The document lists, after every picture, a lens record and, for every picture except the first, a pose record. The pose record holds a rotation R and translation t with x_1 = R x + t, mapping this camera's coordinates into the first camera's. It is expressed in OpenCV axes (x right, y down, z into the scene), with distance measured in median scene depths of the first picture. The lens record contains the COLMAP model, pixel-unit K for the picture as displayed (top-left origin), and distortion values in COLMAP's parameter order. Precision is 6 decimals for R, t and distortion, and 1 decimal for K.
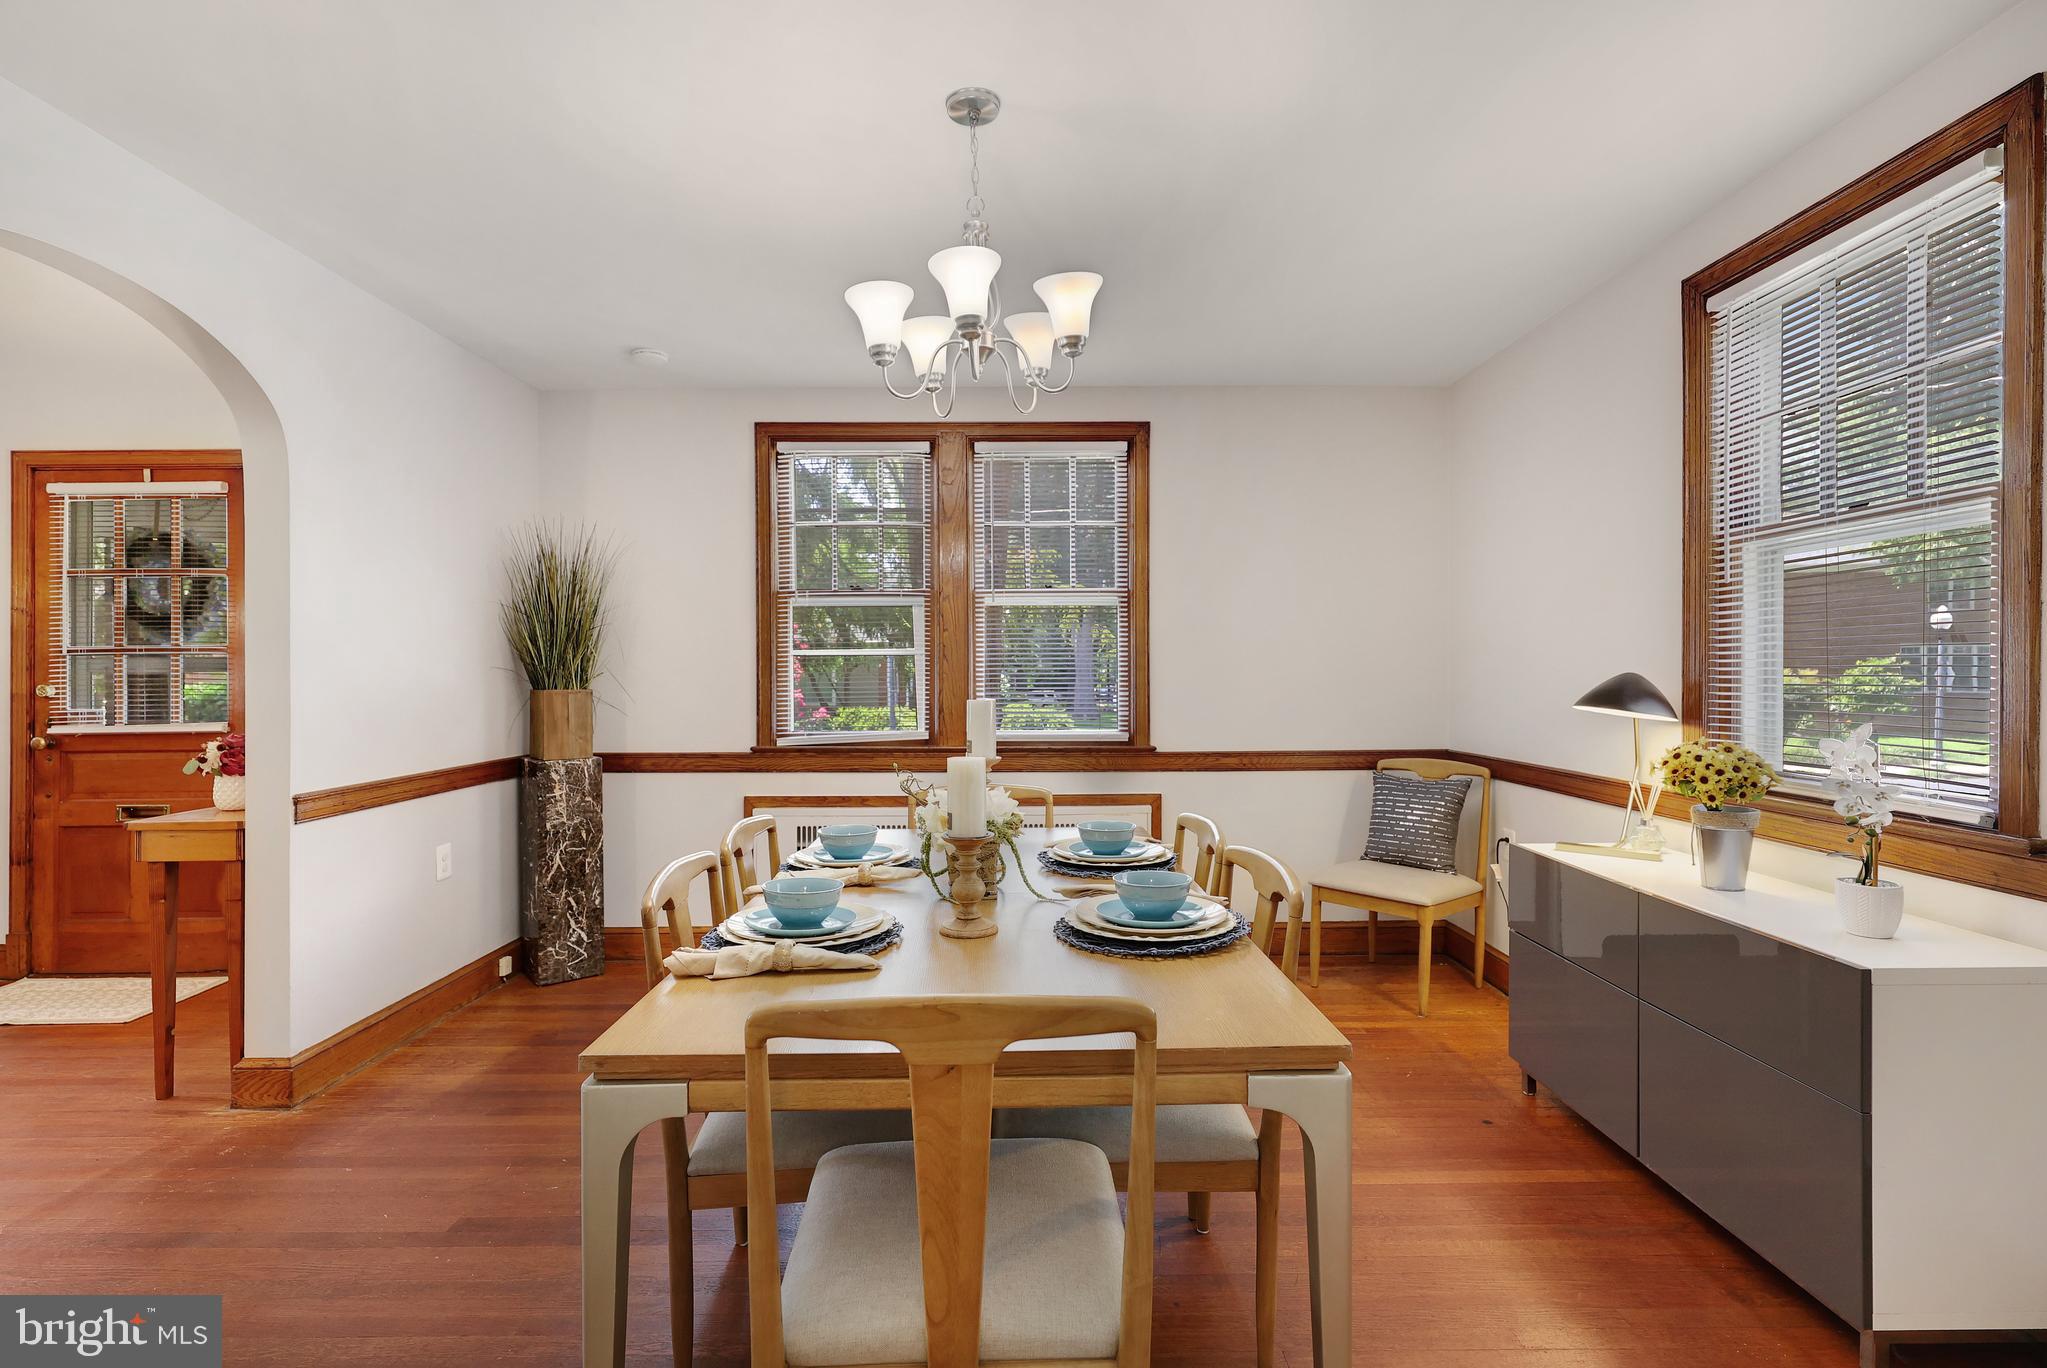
lens RADIAL K [[987.4, 0, 1017.5], [0, 987.4, 686.3], [0, 0, 1]] dist [-0.003795, 0.000974]
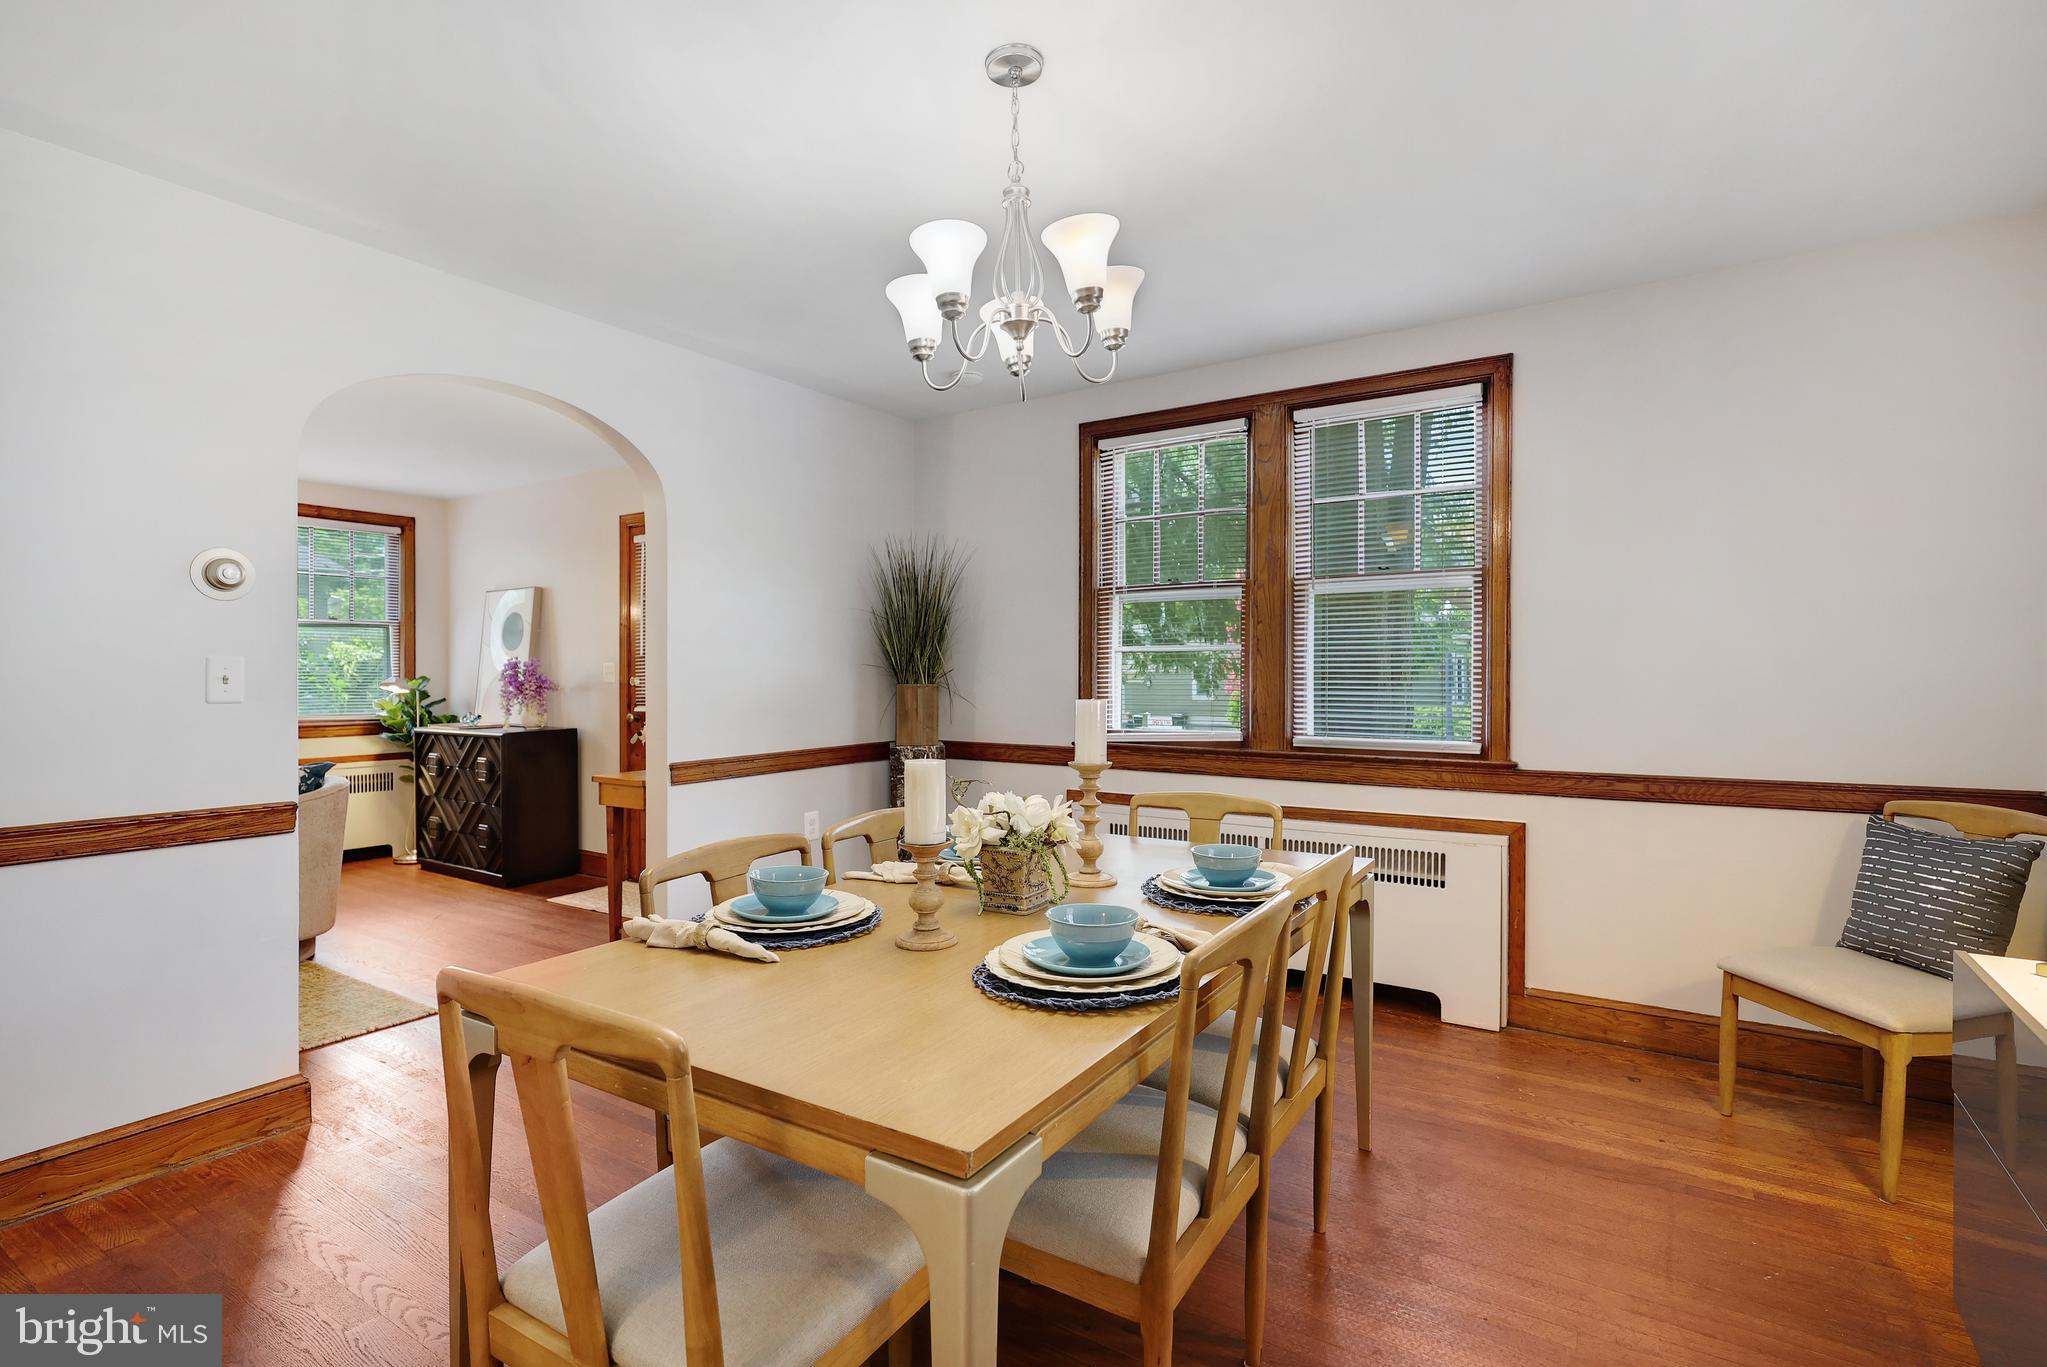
lens RADIAL K [[987.4, 0, 1014.0], [0, 987.4, 681.2], [0, 0, 1]] dist [-0.003795, 0.000974]
pose [[0.824831, 0.007566, -0.565329, 0.272071], [-0.007625, 0.999968, 0.002257, -0.003191], [0.565328, 0.002449, 0.824863, 0.128439]]
